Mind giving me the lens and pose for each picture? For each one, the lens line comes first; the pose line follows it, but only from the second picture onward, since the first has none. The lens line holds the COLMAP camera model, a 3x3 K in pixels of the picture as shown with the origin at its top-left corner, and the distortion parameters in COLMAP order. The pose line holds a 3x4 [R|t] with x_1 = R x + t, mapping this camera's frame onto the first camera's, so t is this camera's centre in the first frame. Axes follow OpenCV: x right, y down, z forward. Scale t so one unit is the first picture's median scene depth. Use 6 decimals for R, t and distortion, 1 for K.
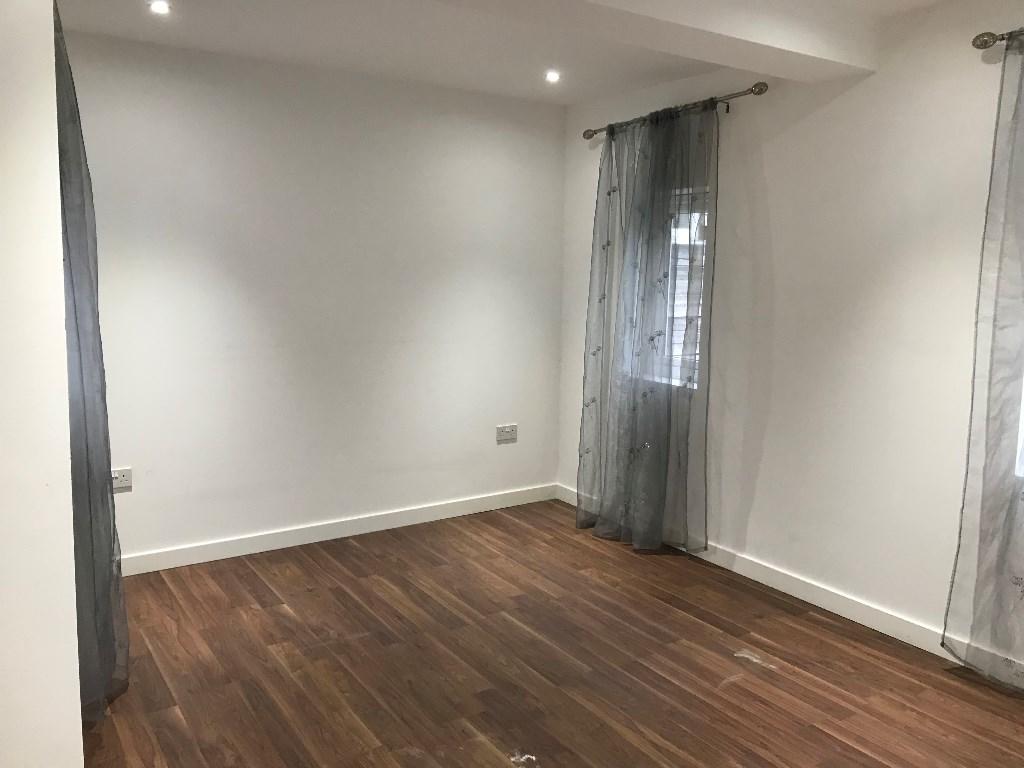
lens RADIAL K [[825.1, 0, 509.4], [0, 825.1, 376.0], [0, 0, 1]] dist [0.052719, -0.061803]
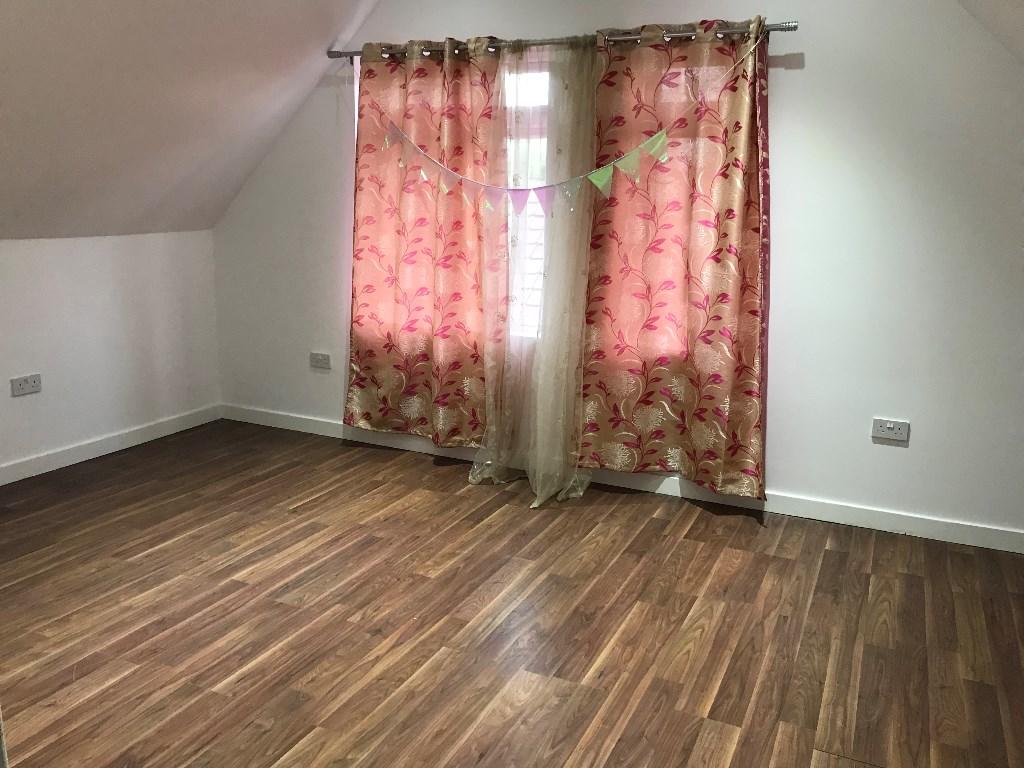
lens RADIAL K [[825.1, 0, 509.4], [0, 825.1, 376.0], [0, 0, 1]] dist [0.052719, -0.061803]
pose [[-0.507850, -0.203021, 0.837180, -1.099208], [0.088141, 0.954485, 0.284936, -0.176486], [-0.856925, 0.218495, -0.466841, 1.309479]]
